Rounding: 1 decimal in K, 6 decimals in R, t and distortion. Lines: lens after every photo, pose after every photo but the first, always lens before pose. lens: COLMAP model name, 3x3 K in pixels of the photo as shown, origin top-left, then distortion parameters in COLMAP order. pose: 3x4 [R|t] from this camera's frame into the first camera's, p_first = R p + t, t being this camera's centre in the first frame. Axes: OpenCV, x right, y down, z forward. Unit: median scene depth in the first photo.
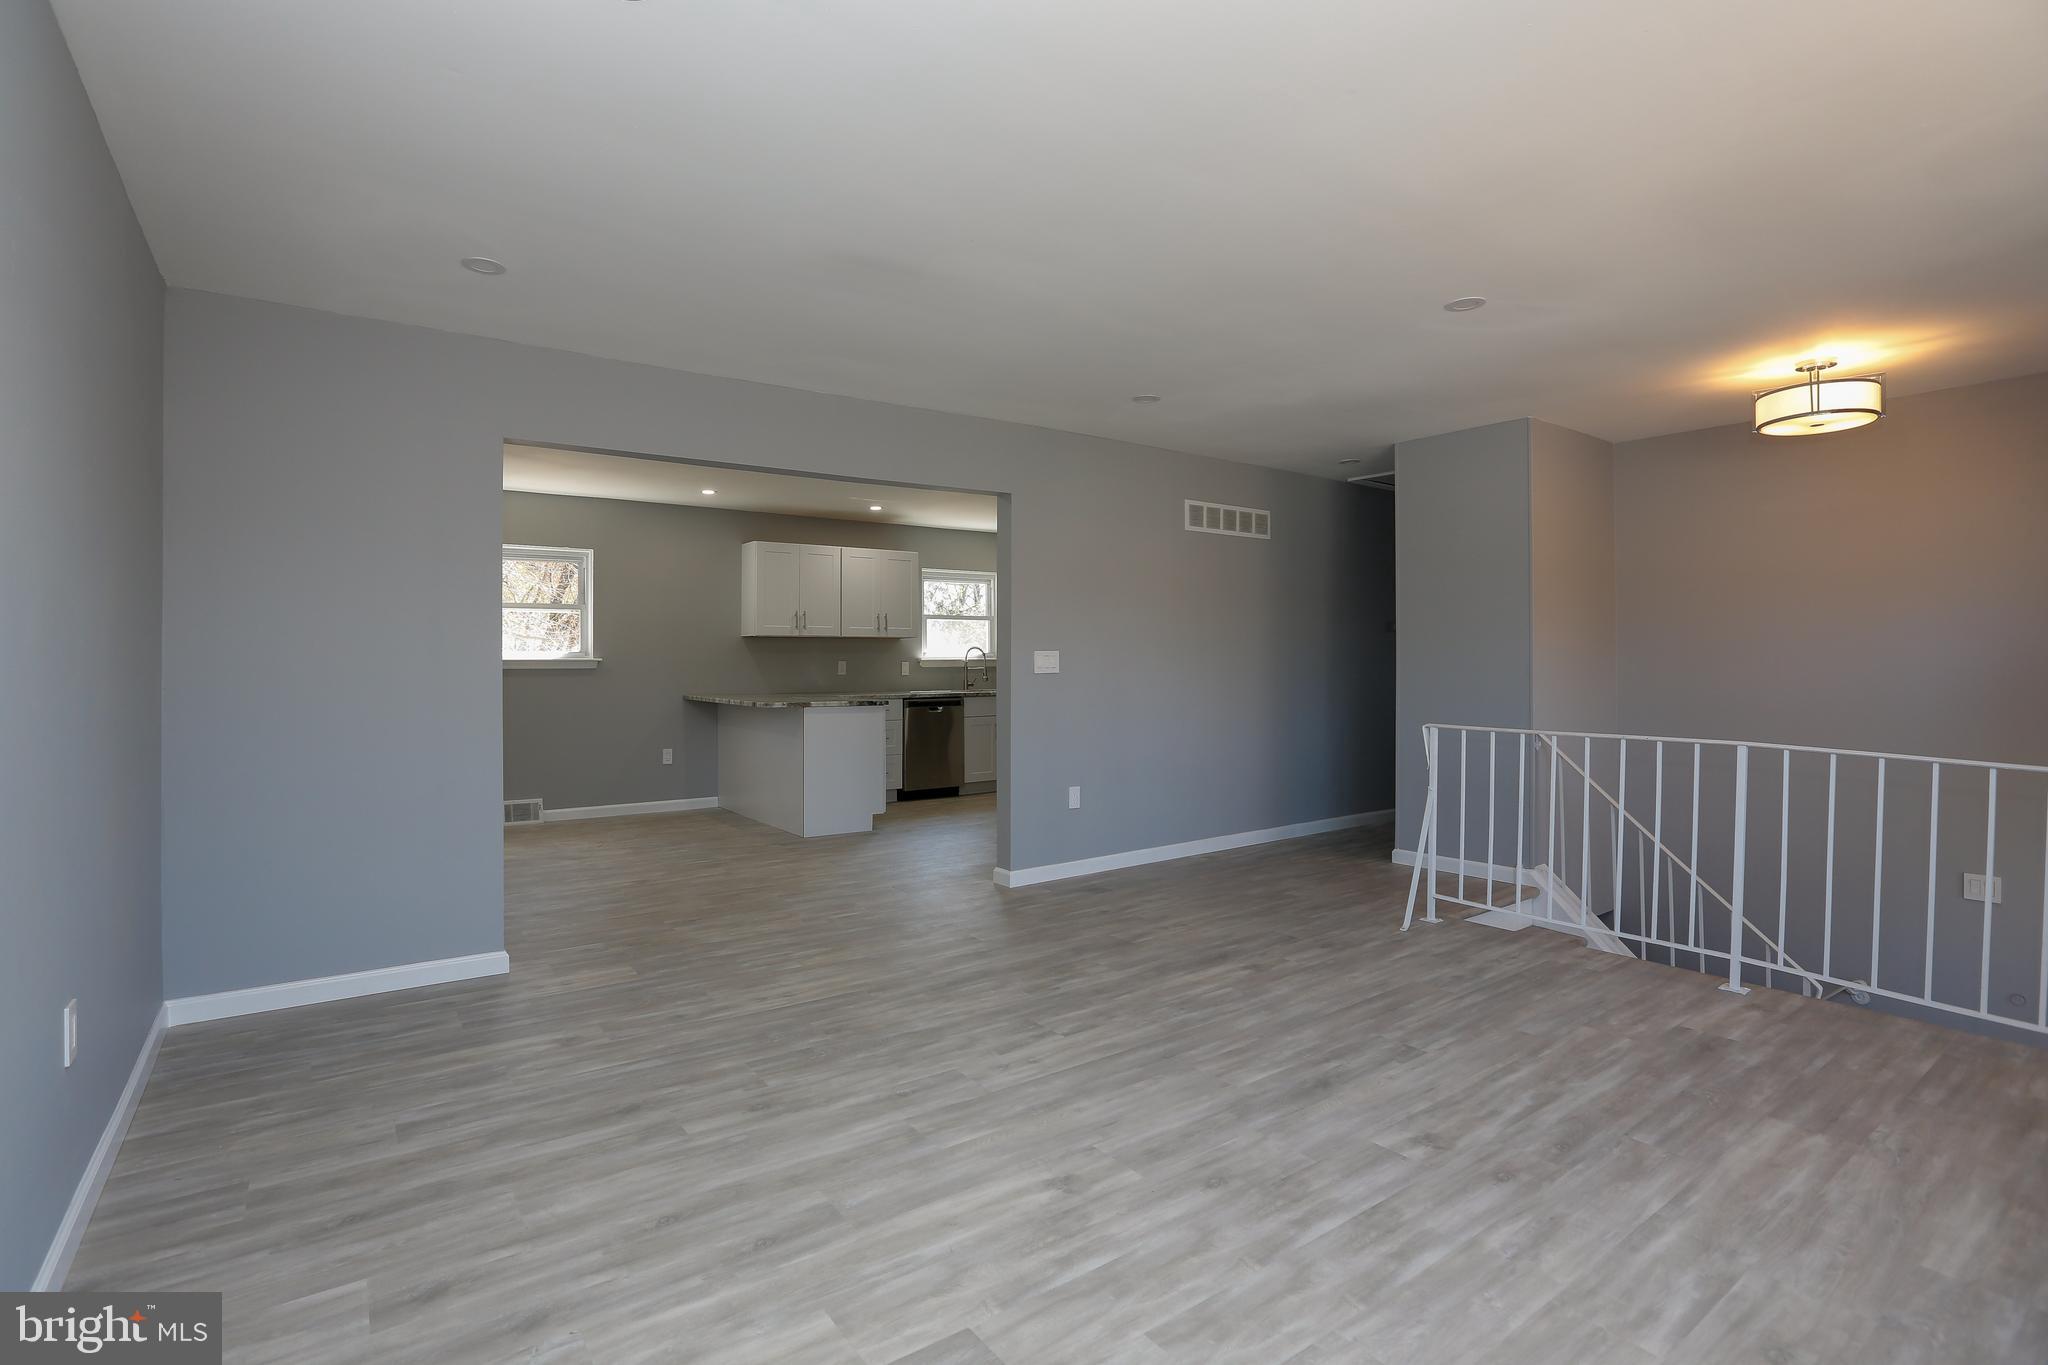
lens RADIAL K [[959.3, 0, 996.3], [0, 959.3, 661.7], [0, 0, 1]] dist [-0.037785, 0.001246]
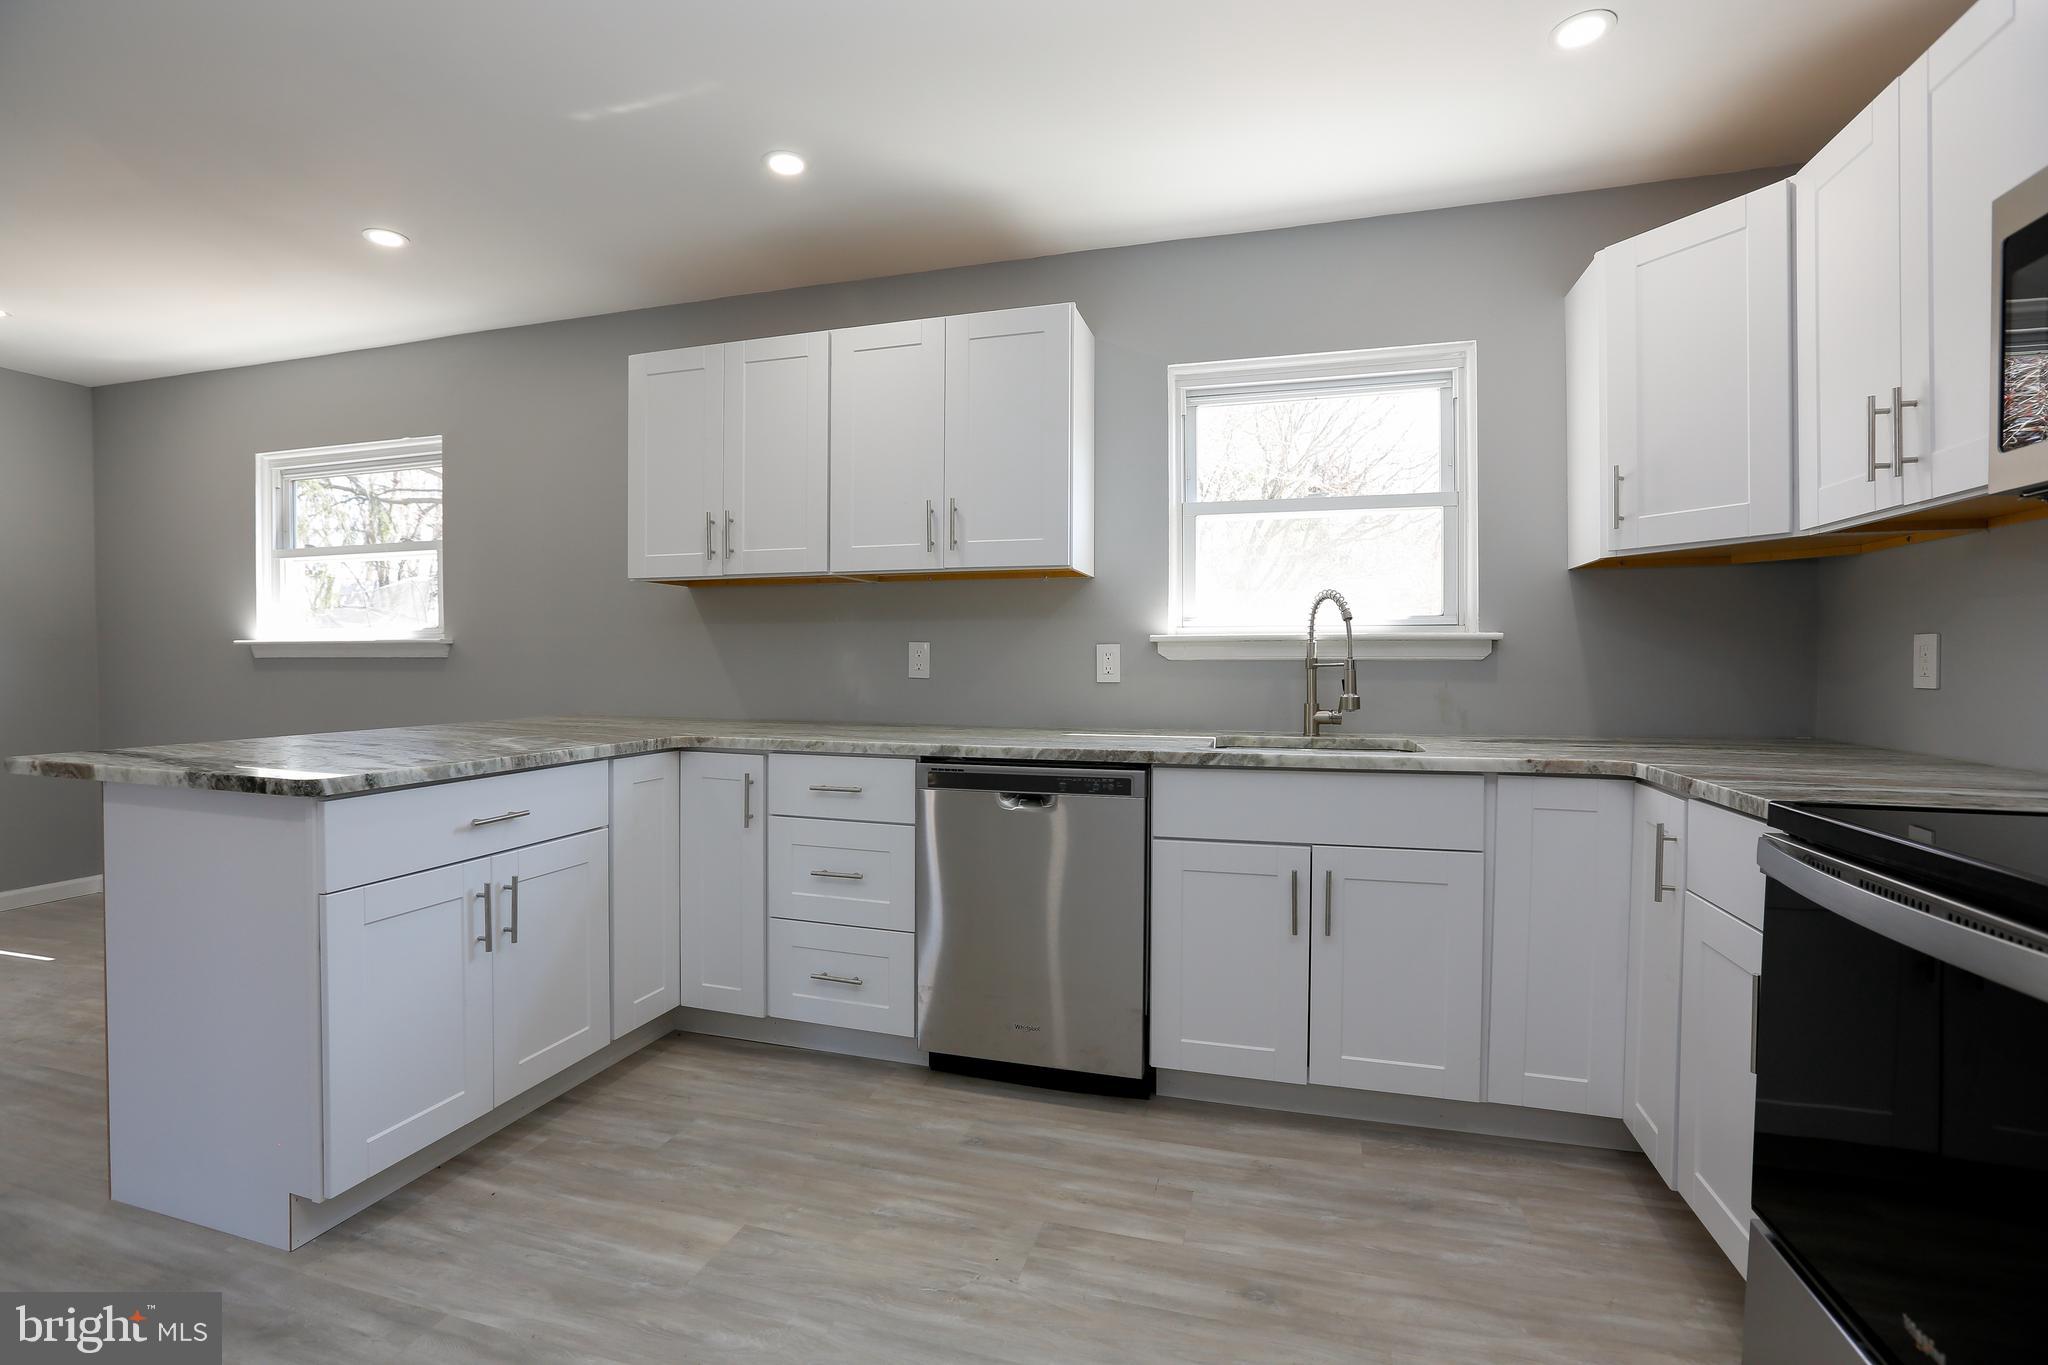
lens RADIAL K [[933.0, 0, 991.9], [0, 933.0, 670.1], [0, 0, 1]] dist [-0.053764, 0.021281]
pose [[0.607450, 0.014093, -0.794233, 0.352591], [-0.005001, 0.999891, 0.013917, 0.012432], [0.794342, -0.004482, 0.607454, 1.848153]]
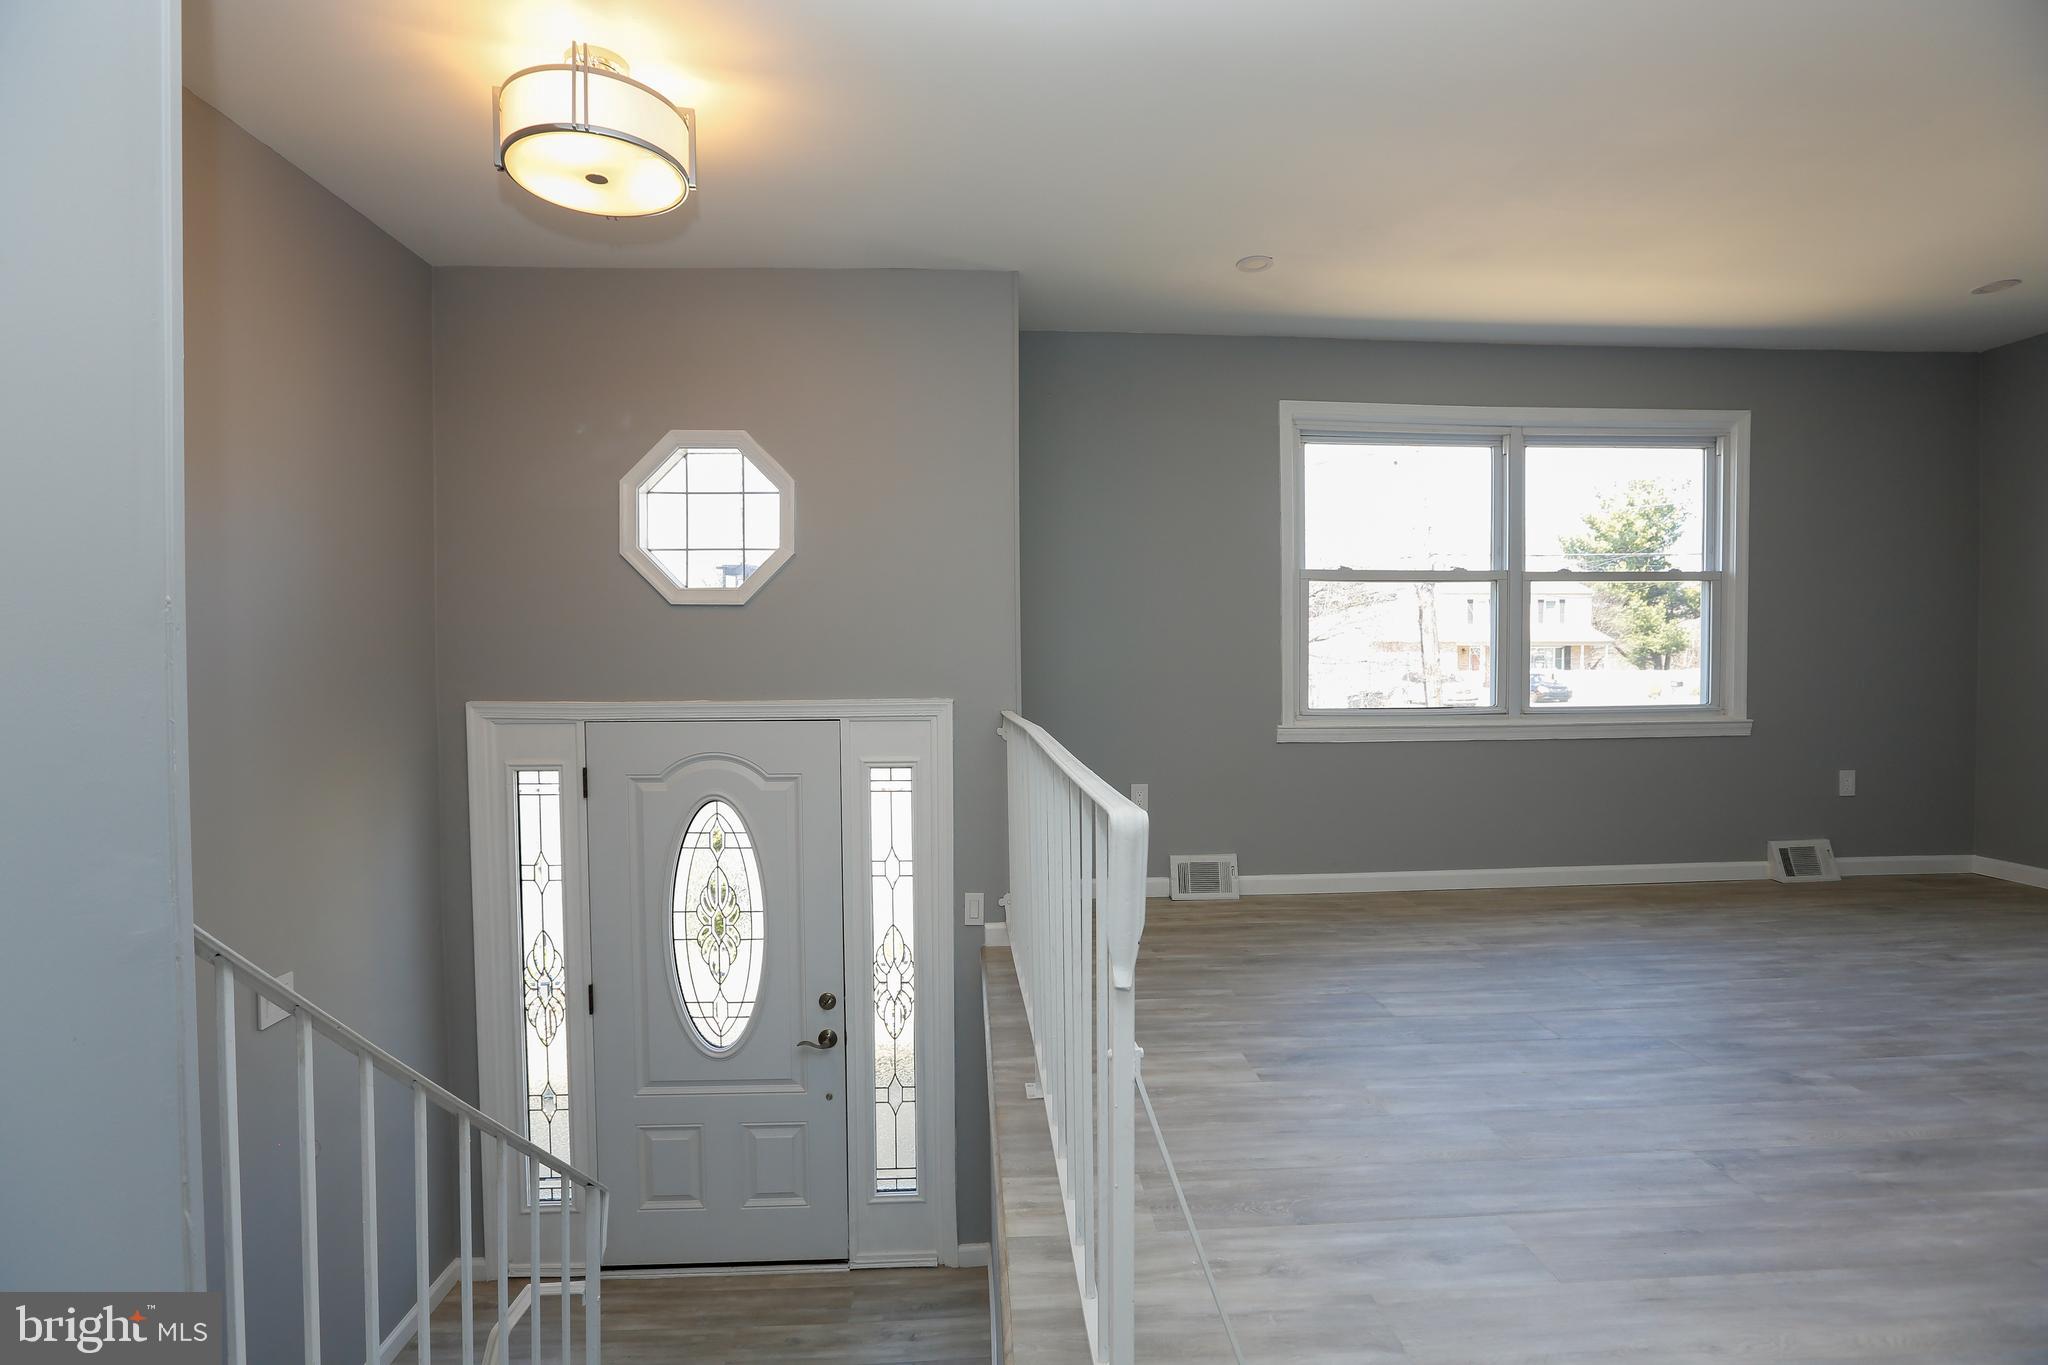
lens RADIAL K [[931.0, 0, 1018.4], [0, 931.0, 676.1], [0, 0, 1]] dist [-0.039484, 0.012671]
pose [[-0.844666, -0.004649, 0.535273, 0.409093], [0.010793, 0.999611, 0.025713, 0.027741], [-0.535185, 0.027496, -0.844288, 1.441148]]
